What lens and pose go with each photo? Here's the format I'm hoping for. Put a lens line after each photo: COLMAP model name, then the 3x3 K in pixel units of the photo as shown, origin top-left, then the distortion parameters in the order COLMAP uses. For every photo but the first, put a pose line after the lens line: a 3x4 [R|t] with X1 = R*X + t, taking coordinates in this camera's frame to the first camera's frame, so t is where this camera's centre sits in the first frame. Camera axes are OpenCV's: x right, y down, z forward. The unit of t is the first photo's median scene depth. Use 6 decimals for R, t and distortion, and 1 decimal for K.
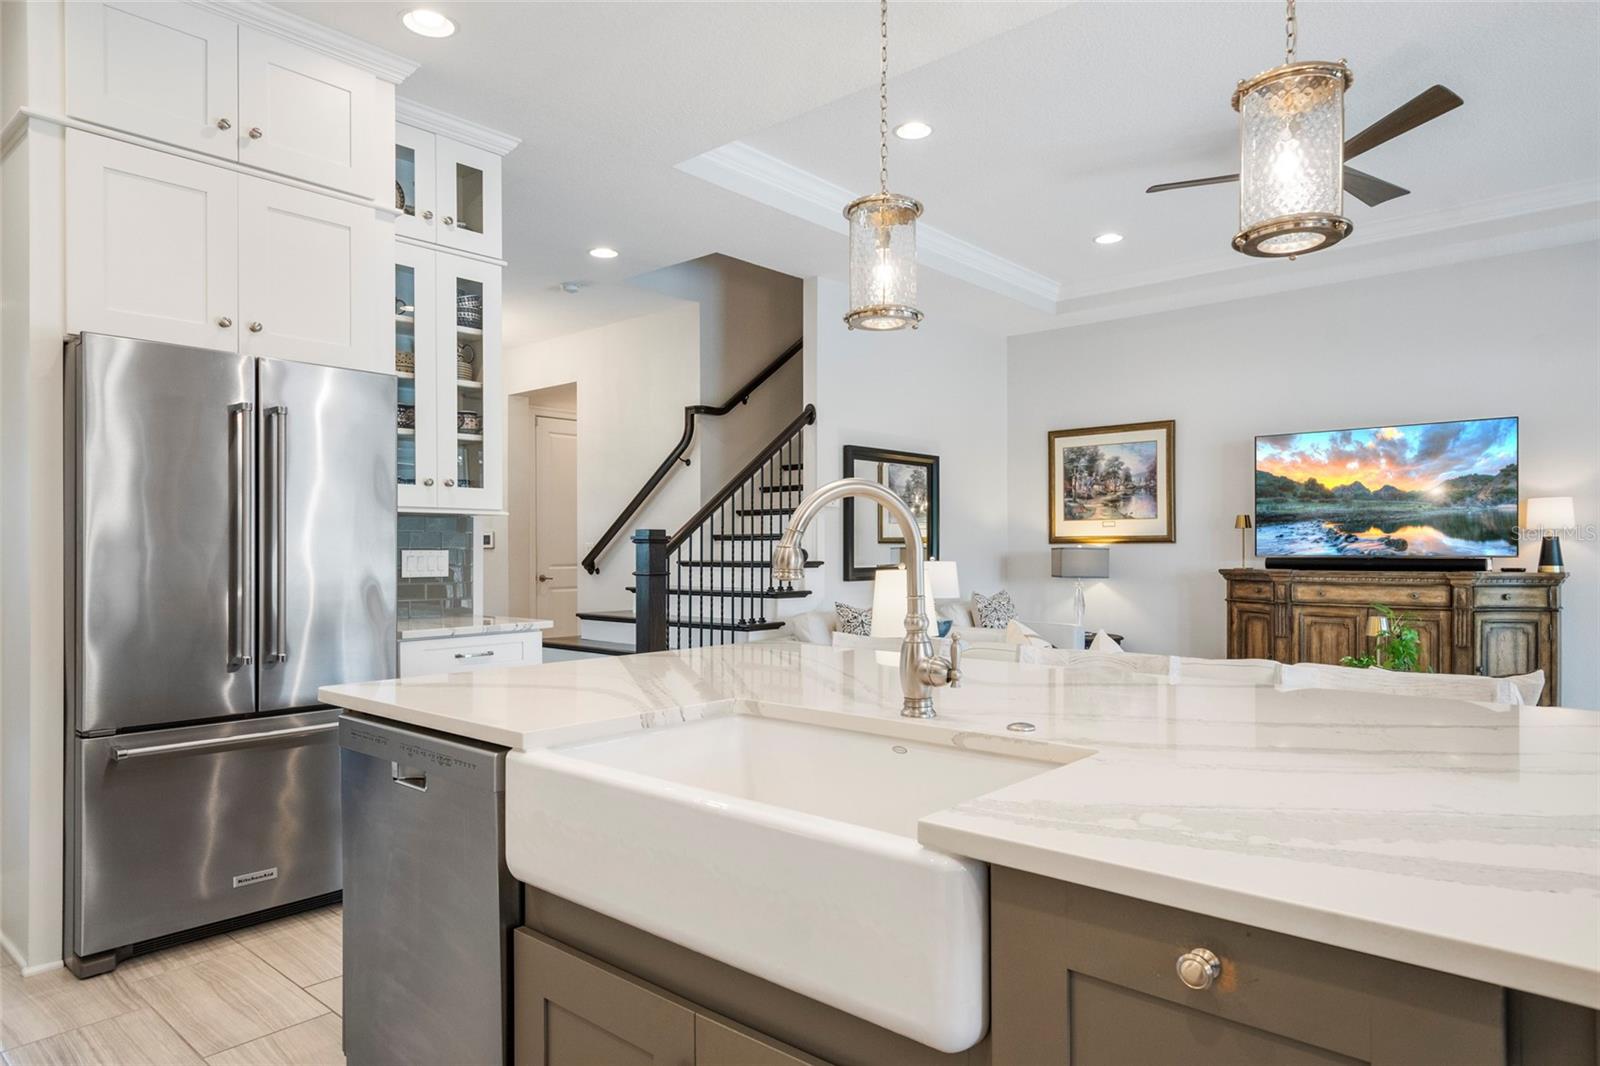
lens RADIAL K [[973.4, 0, 806.5], [0, 973.4, 544.0], [0, 0, 1]] dist [0.005524, 0.000246]
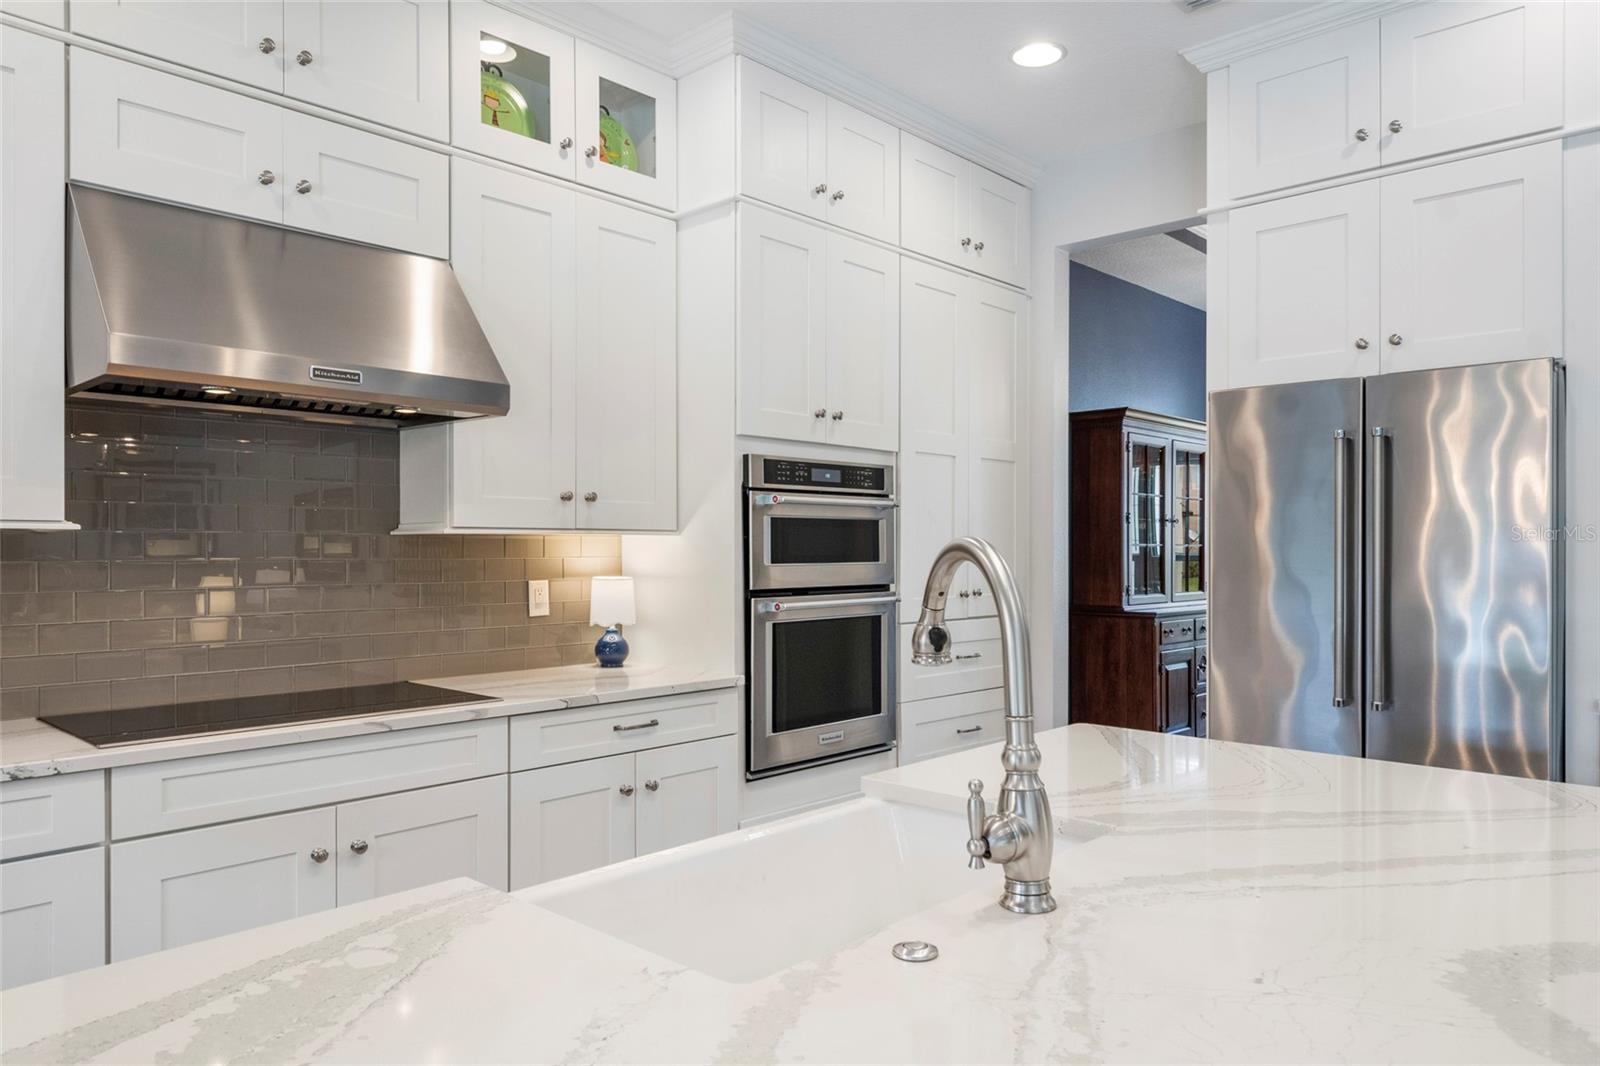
lens RADIAL K [[1065.2, 0, 803.3], [0, 1065.2, 540.0], [0, 0, 1]] dist [0.012679, -0.008809]
pose [[-0.033087, -0.007327, -0.999426, 0.250826], [0.008516, 0.999935, -0.007613, -0.018029], [0.999416, -0.008763, -0.033022, 0.268075]]
